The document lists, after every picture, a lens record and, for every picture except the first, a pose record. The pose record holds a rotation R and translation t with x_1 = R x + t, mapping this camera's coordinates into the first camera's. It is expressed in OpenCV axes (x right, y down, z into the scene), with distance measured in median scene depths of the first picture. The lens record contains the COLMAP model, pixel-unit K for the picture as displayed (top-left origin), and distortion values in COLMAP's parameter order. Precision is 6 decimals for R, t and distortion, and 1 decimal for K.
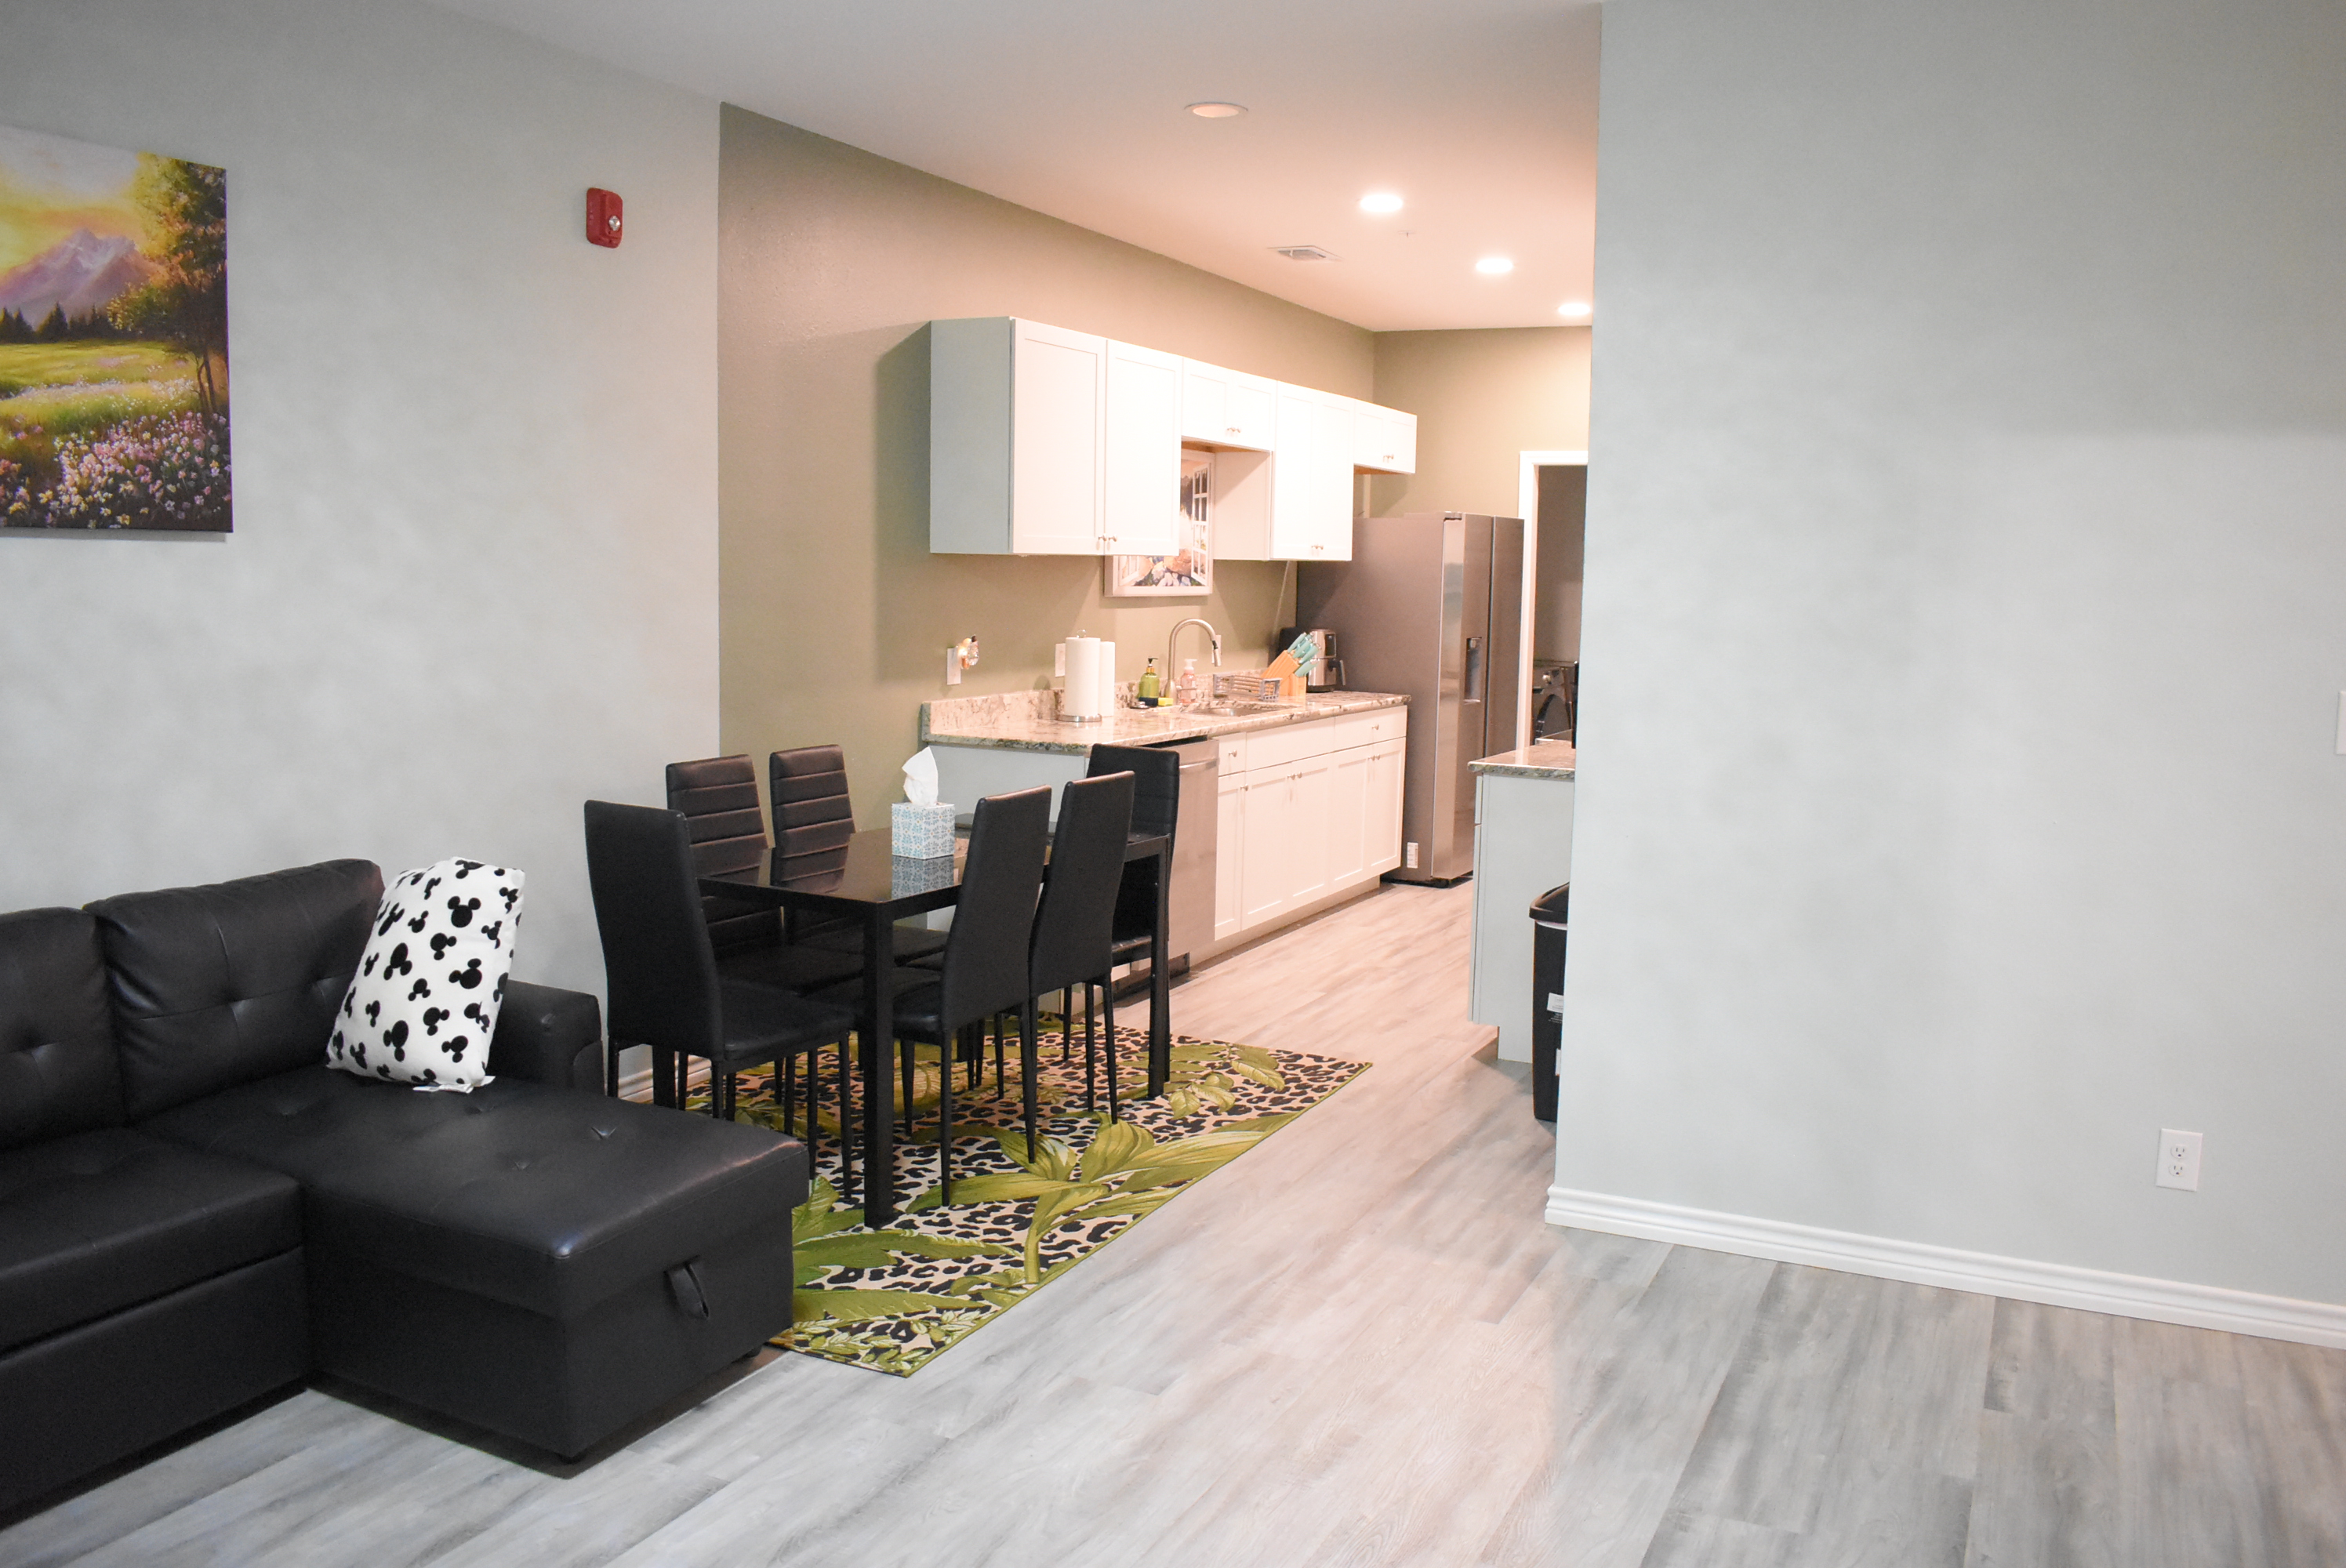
lens RADIAL K [[1831.3, 0, 1176.0], [0, 1831.3, 779.3], [0, 0, 1]] dist [-0.100371, 0.019161]
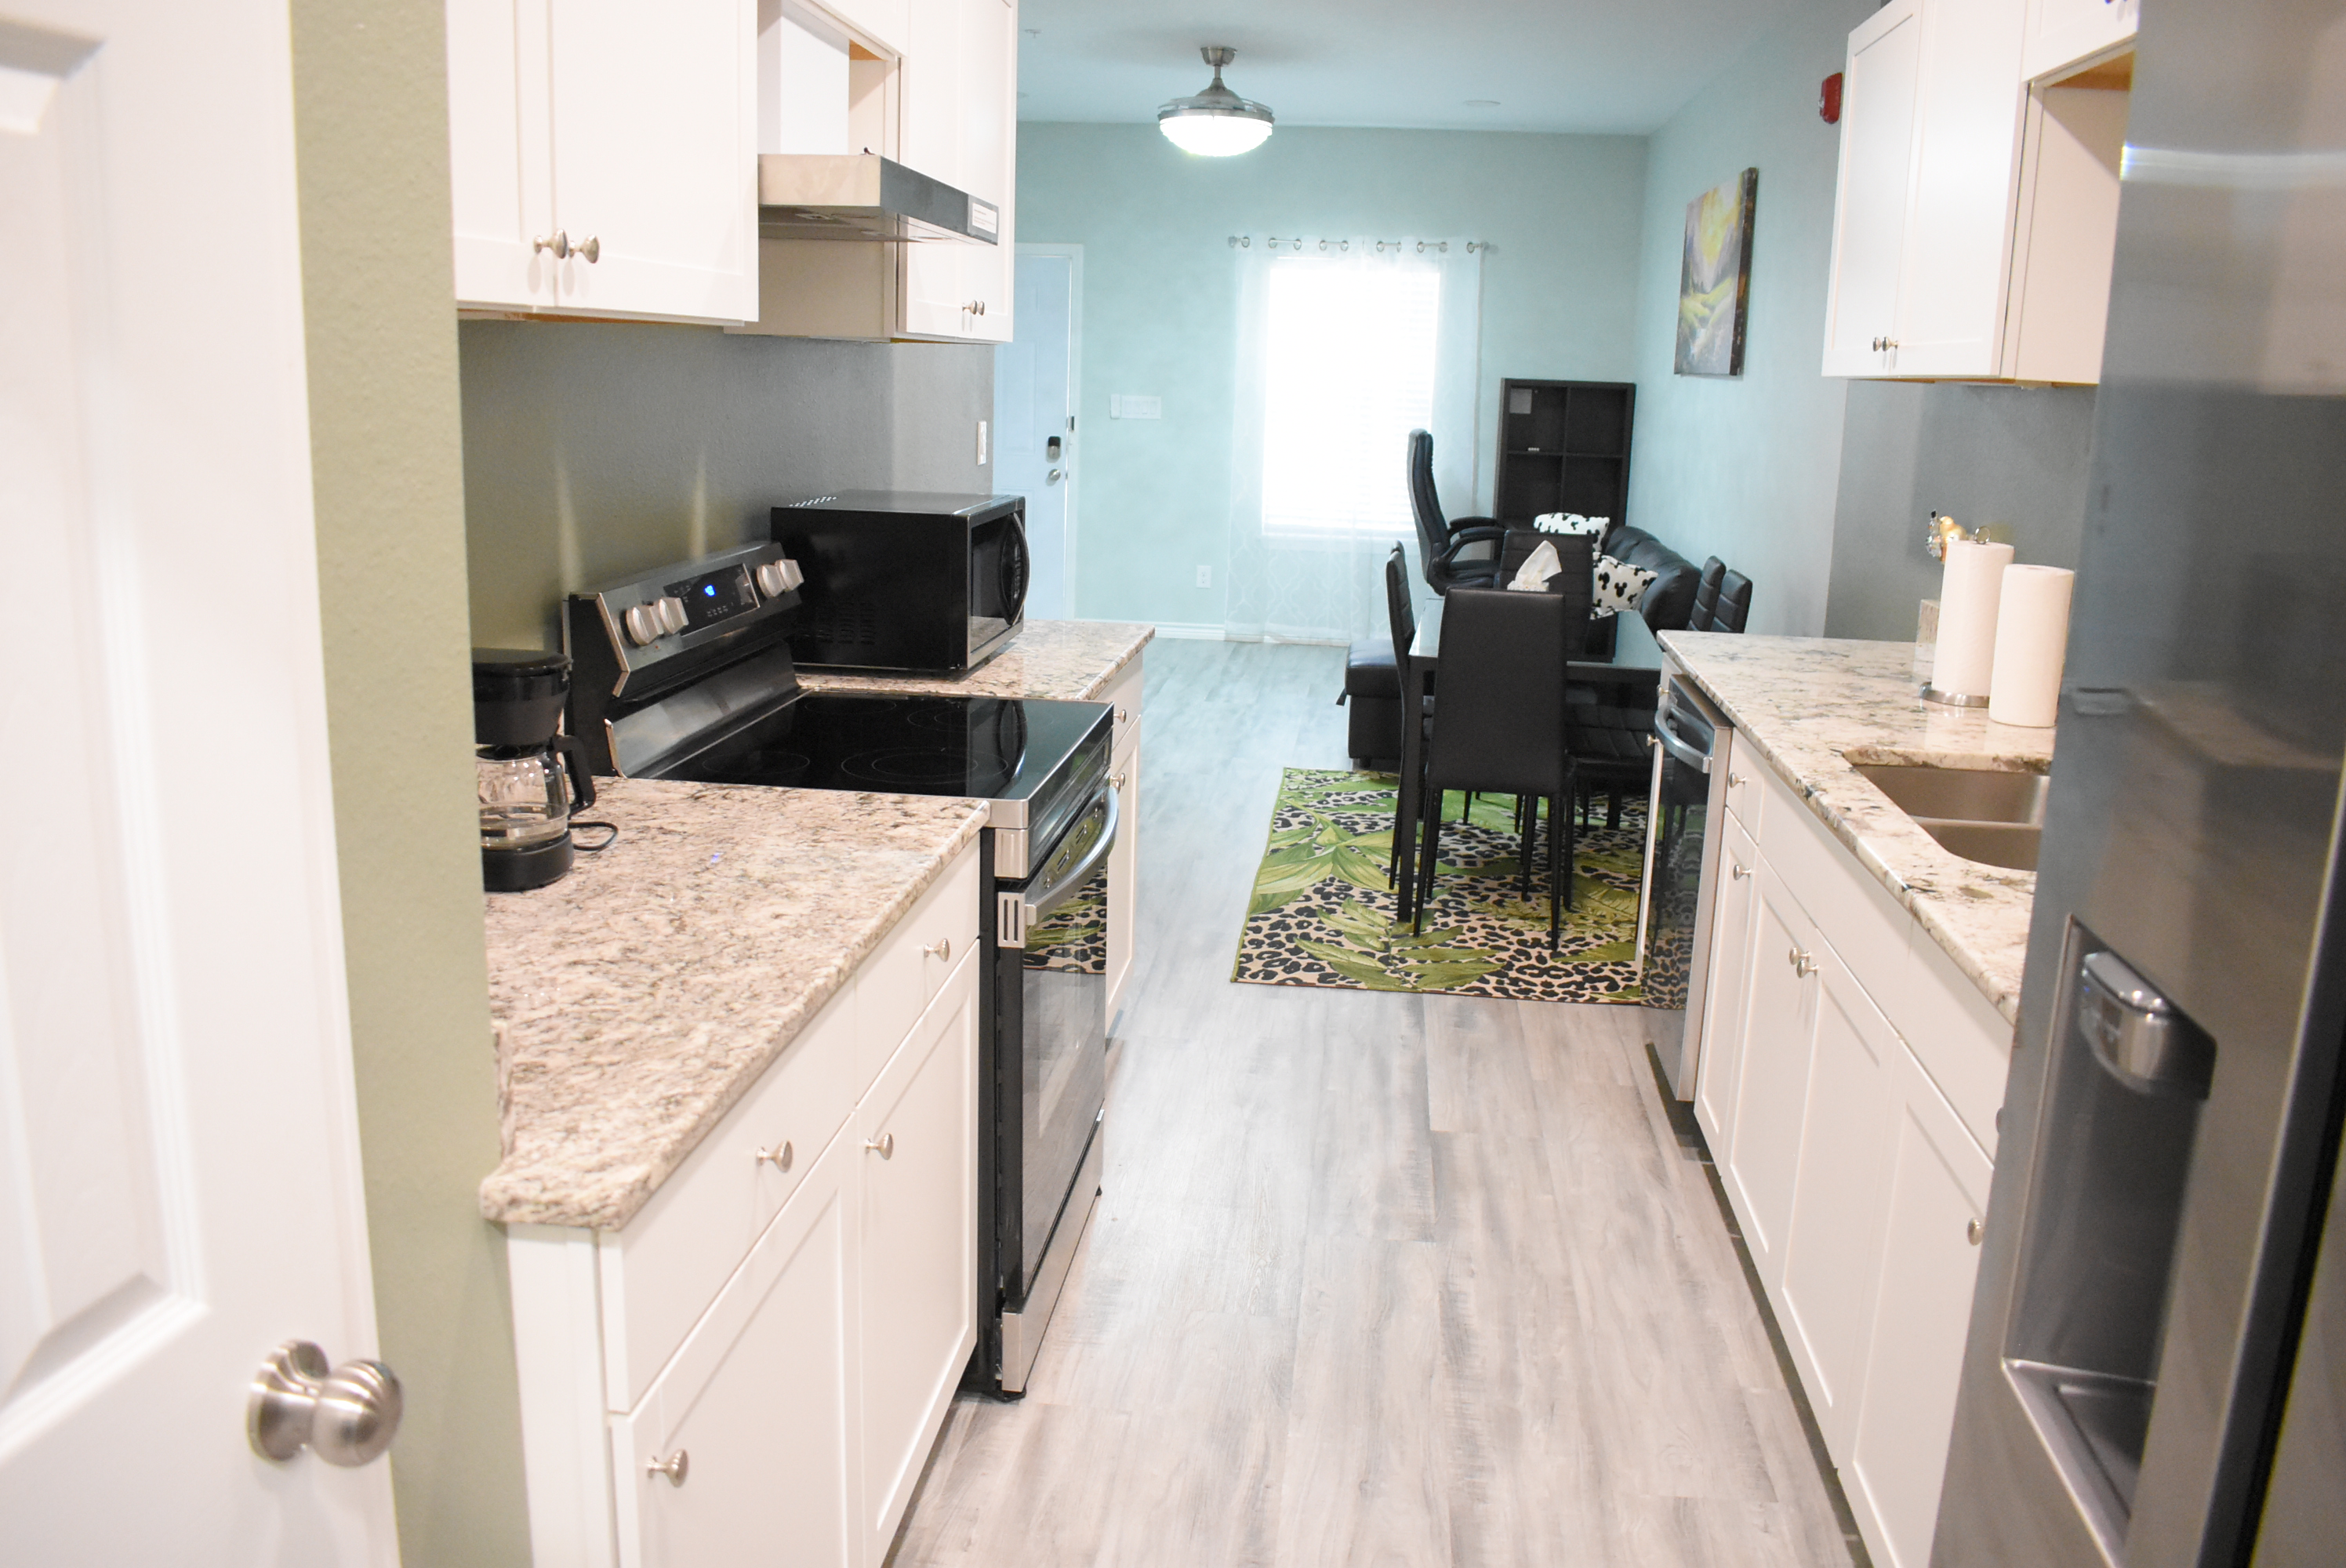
lens RADIAL K [[1831.3, 0, 1182.5], [0, 1831.3, 778.4], [0, 0, 1]] dist [-0.100371, 0.019161]
pose [[-0.938574, 0.026240, -0.344080, 0.609641], [-0.090655, 0.943332, 0.319228, -0.282906], [0.332958, 0.330811, -0.883008, 2.521981]]
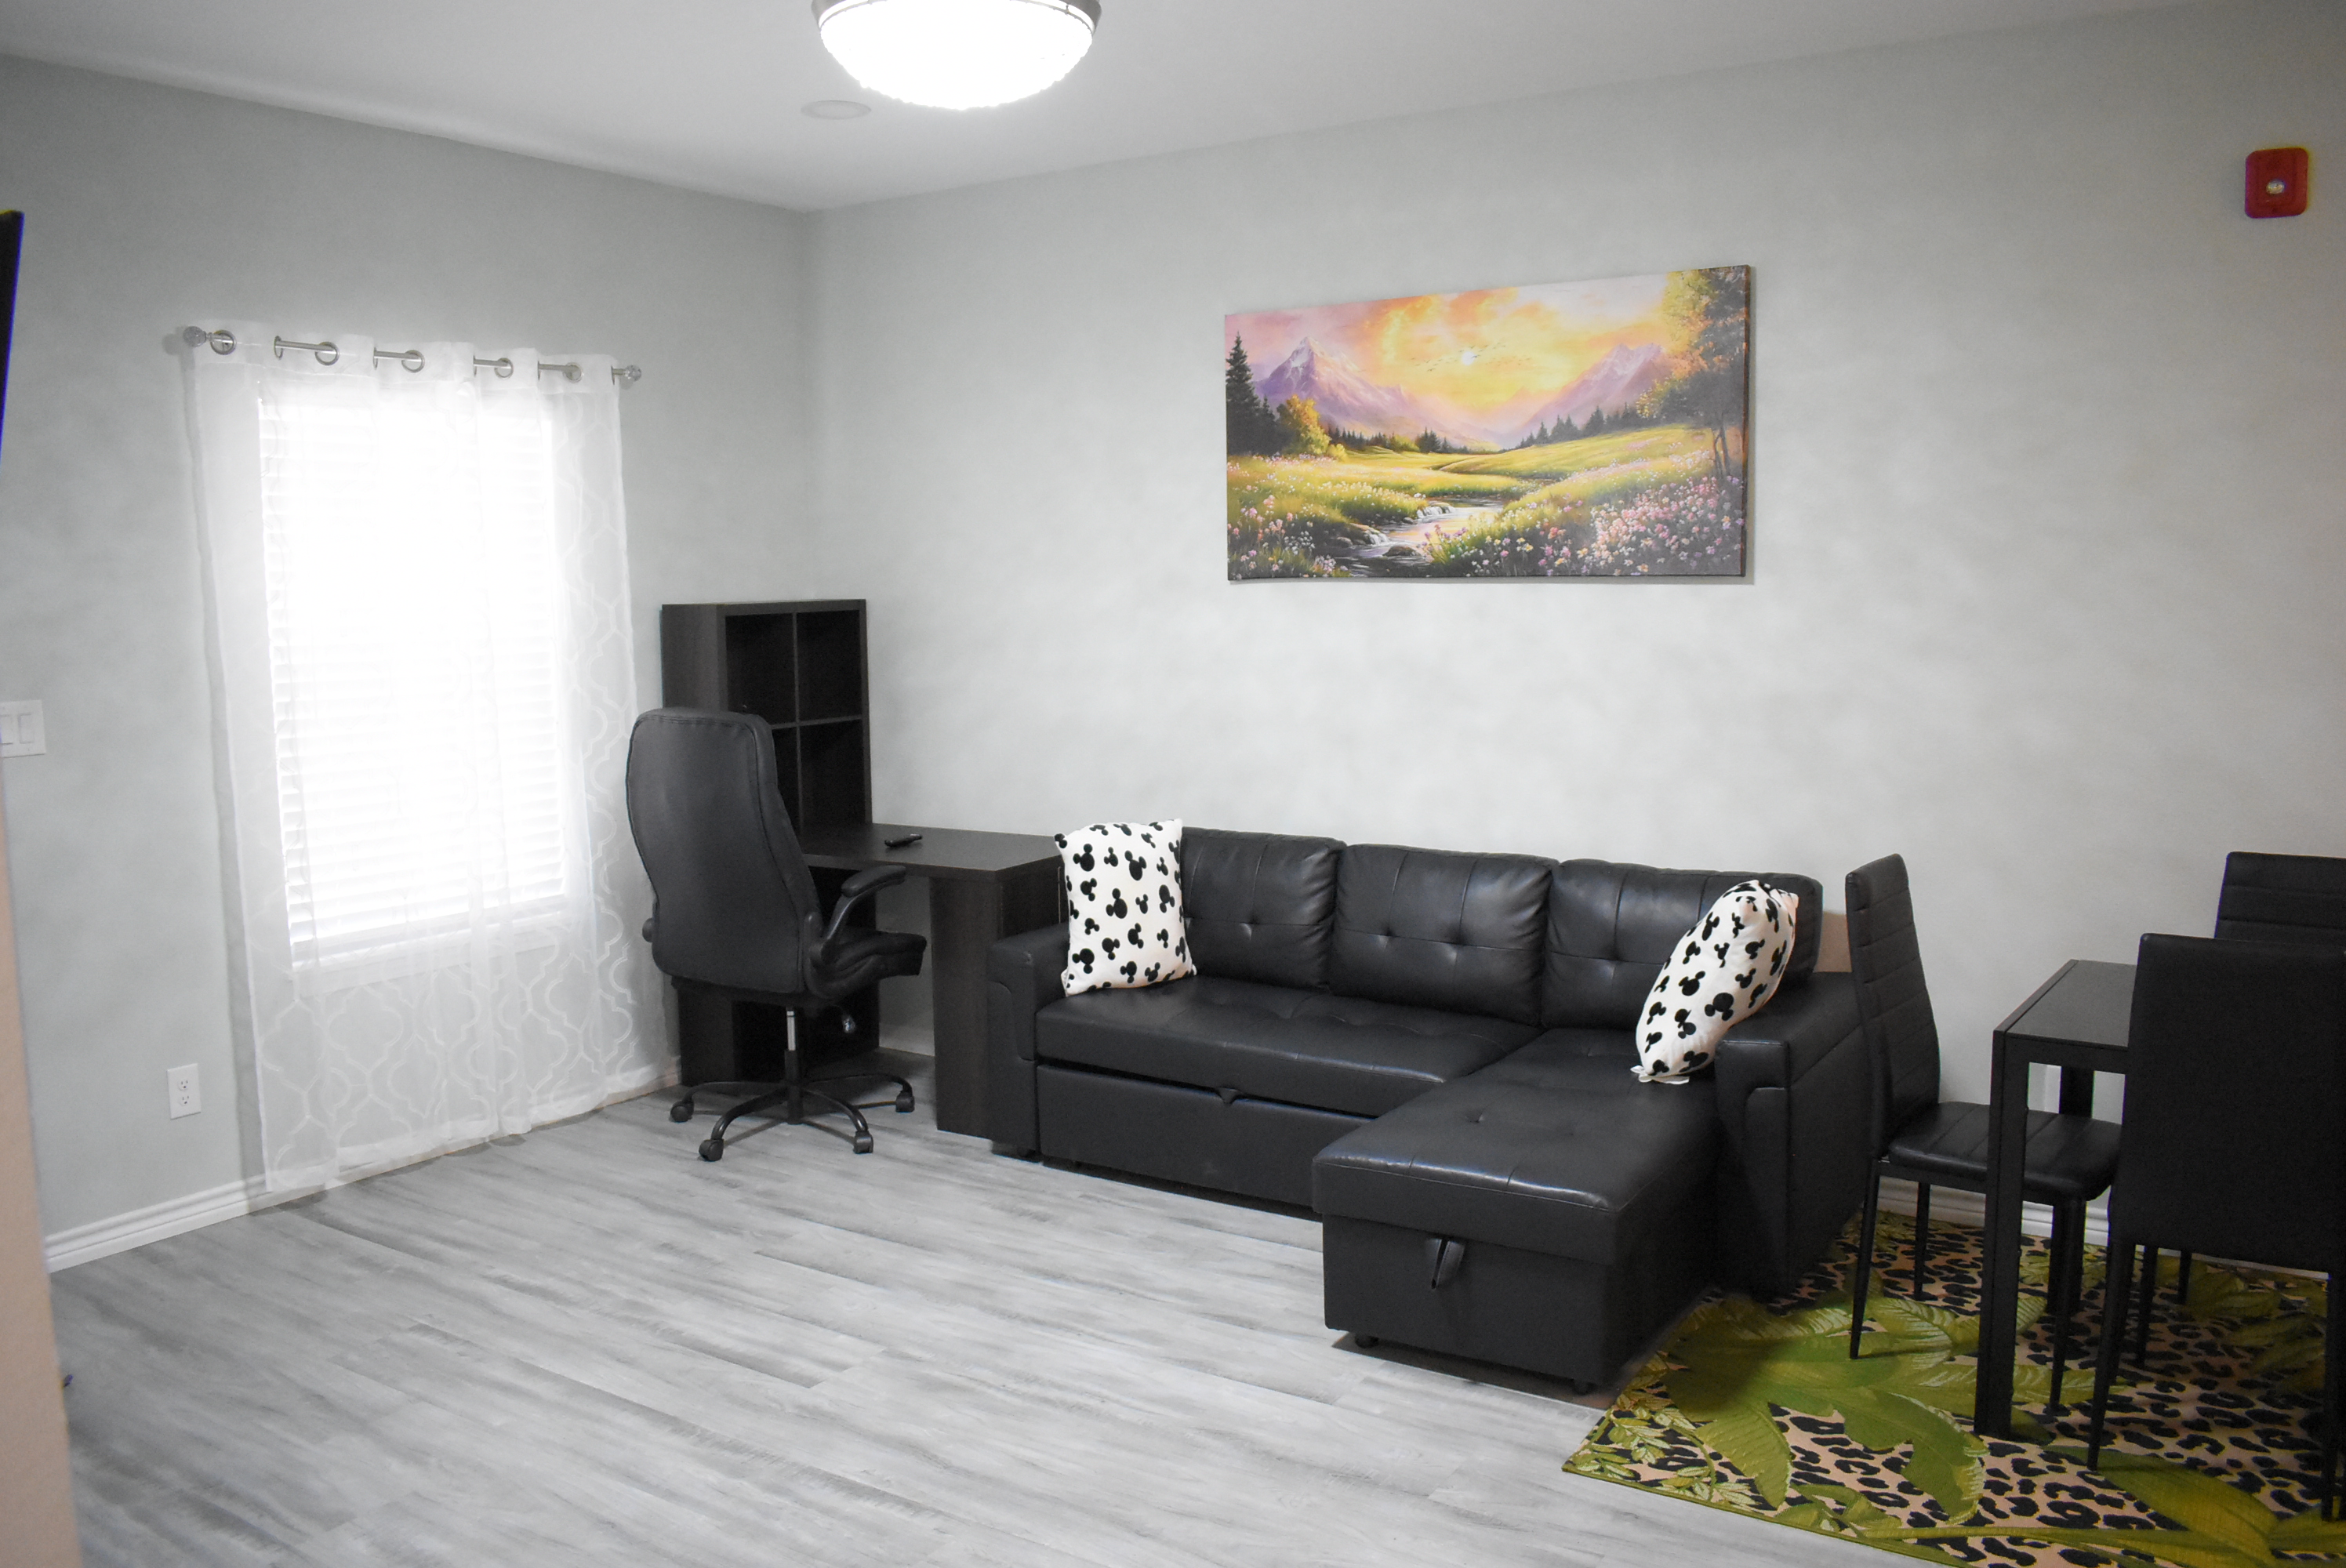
lens RADIAL K [[1831.3, 0, 1182.8], [0, 1831.3, 776.6], [0, 0, 1]] dist [-0.100371, 0.019161]
pose [[-0.120577, 0.089180, -0.988690, 0.690526], [-0.104700, 0.989259, 0.102000, -0.091074], [0.987167, 0.115814, -0.109945, 0.777988]]
